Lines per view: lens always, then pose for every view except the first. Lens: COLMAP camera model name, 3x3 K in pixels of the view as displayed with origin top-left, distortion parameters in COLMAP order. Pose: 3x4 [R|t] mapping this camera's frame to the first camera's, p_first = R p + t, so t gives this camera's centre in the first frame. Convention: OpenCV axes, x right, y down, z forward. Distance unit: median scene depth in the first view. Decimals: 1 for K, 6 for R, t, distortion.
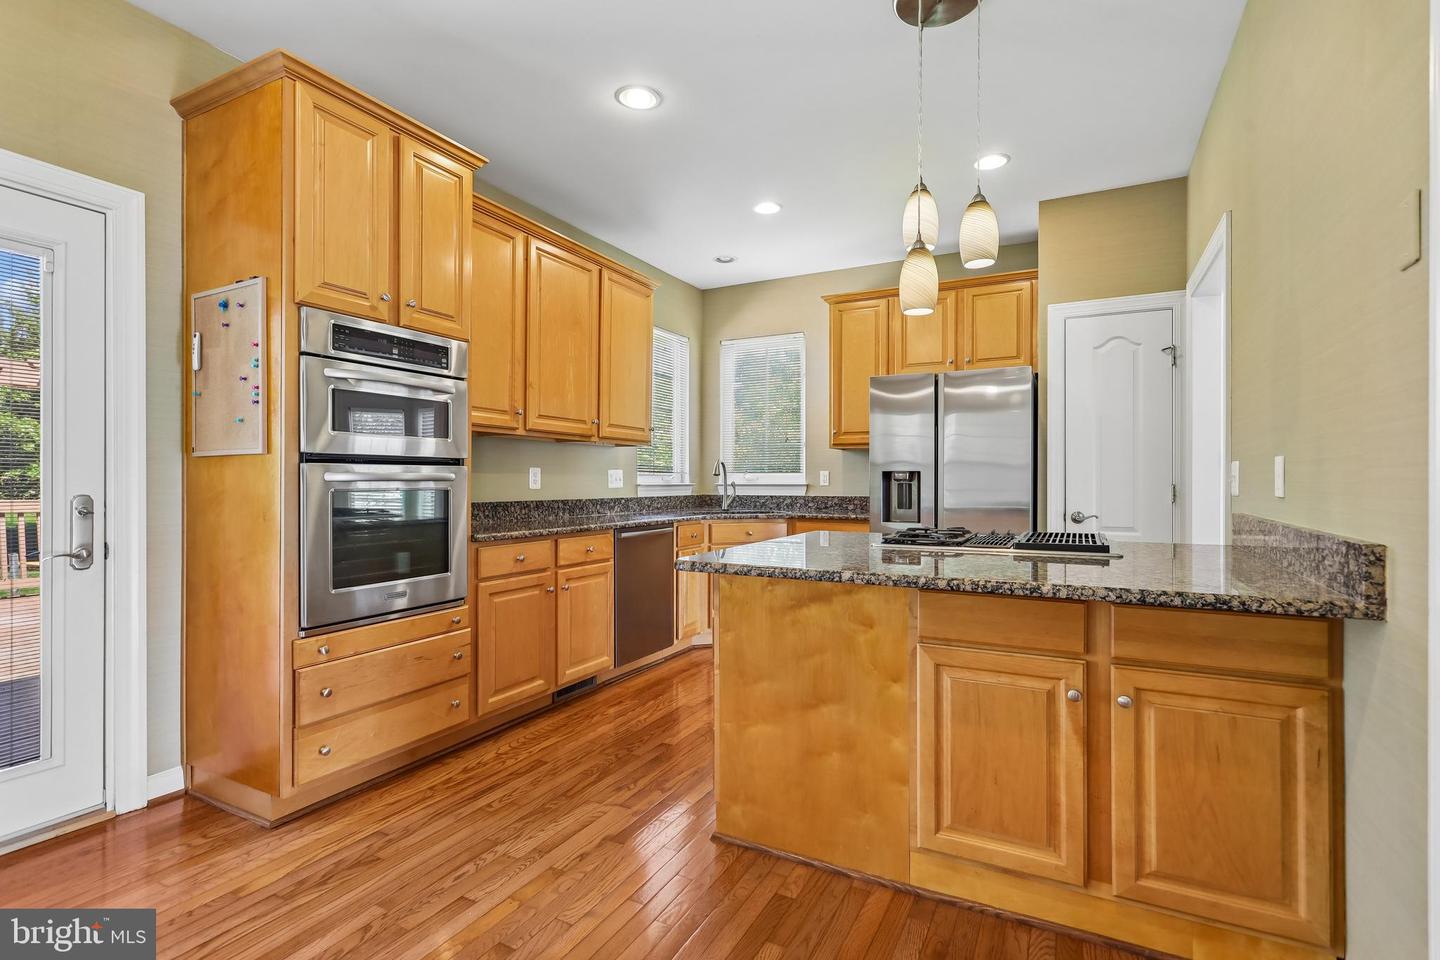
lens RADIAL K [[693.1, 0, 714.1], [0, 693.1, 481.7], [0, 0, 1]] dist [-0.015034, 0.001952]
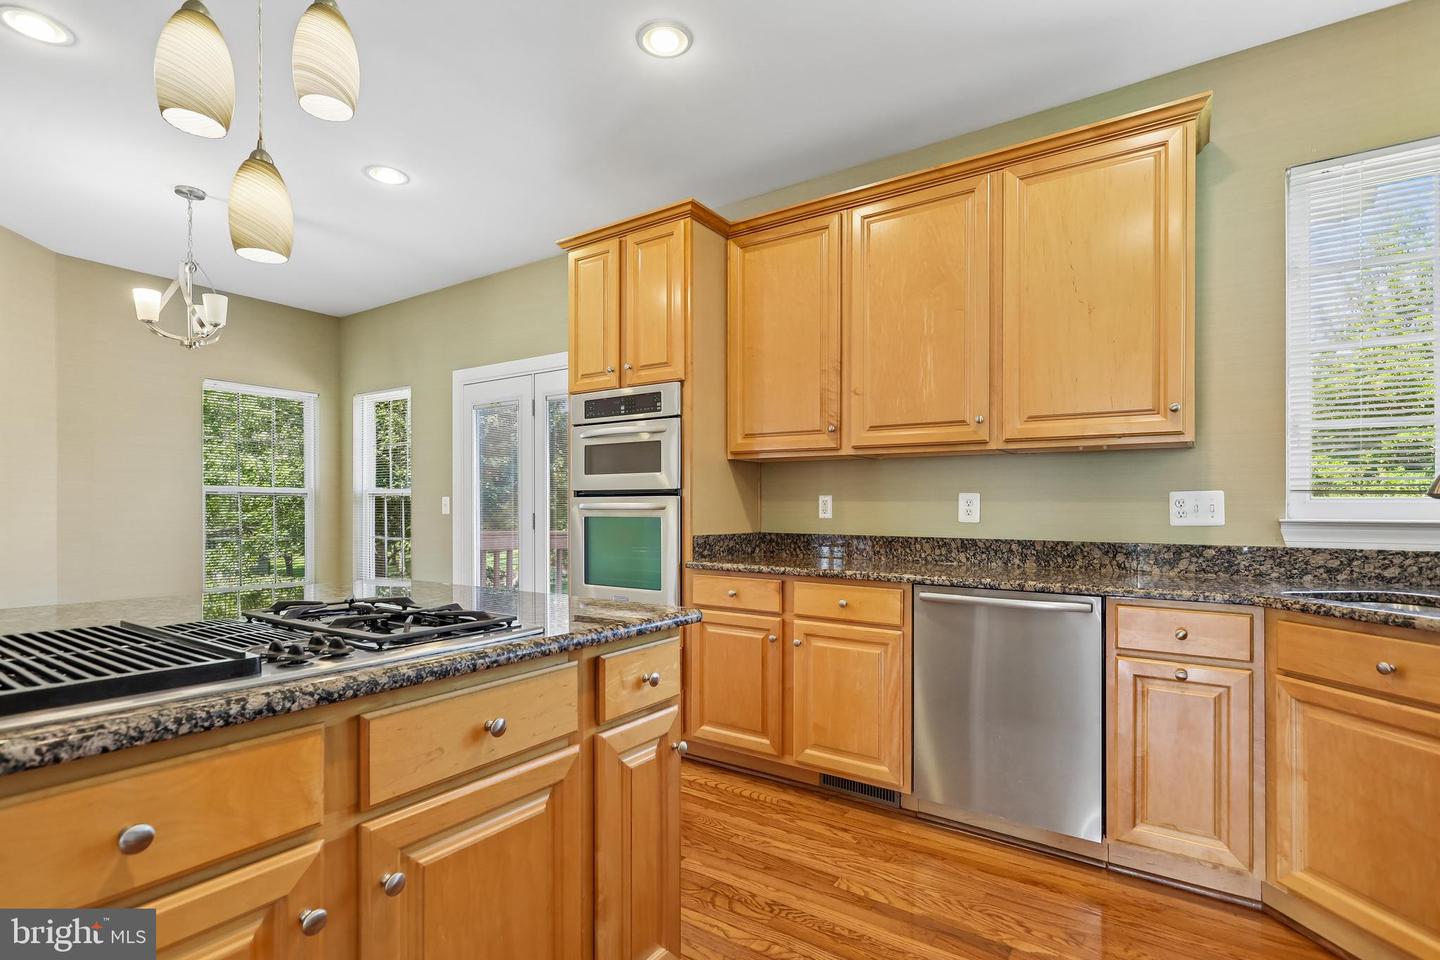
lens RADIAL K [[693.1, 0, 730.9], [0, 693.1, 512.5], [0, 0, 1]] dist [-0.015034, 0.001952]
pose [[-0.115389, 0.000567, -0.993320, 0.648483], [-0.007435, 0.999971, 0.001435, 0.001067], [0.993293, 0.007551, -0.115381, 1.109369]]
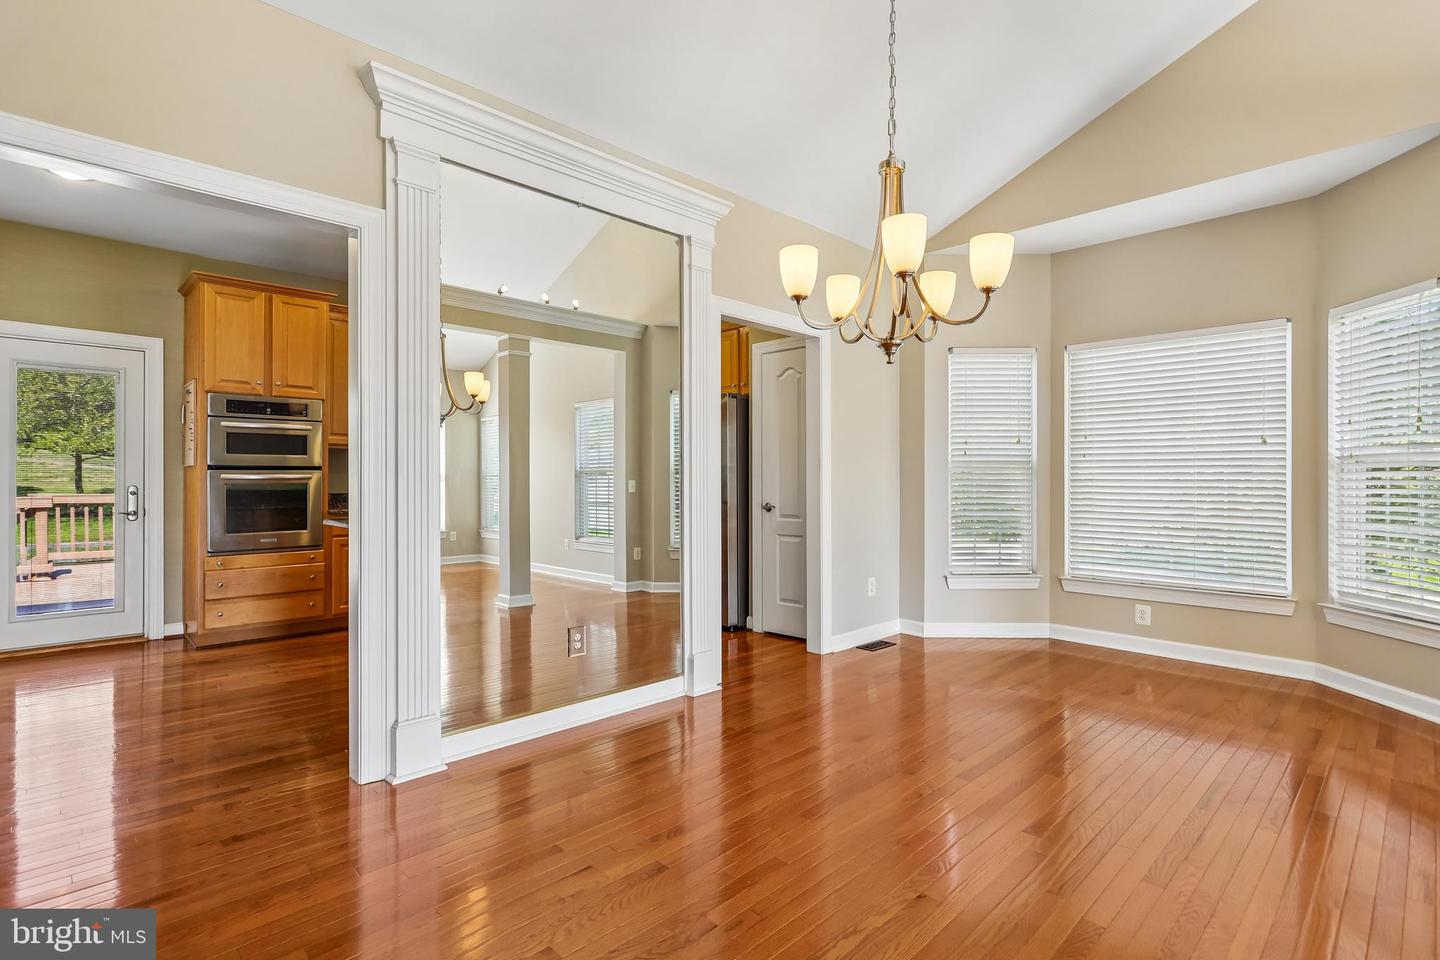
lens RADIAL K [[693.1, 0, 712.0], [0, 693.1, 475.3], [0, 0, 1]] dist [-0.015034, 0.001952]
pose [[0.946124, -0.001589, -0.323801, 1.055050], [-0.000329, 0.999983, -0.005870, -0.000260], [0.323804, 0.005660, 0.946107, -0.312389]]
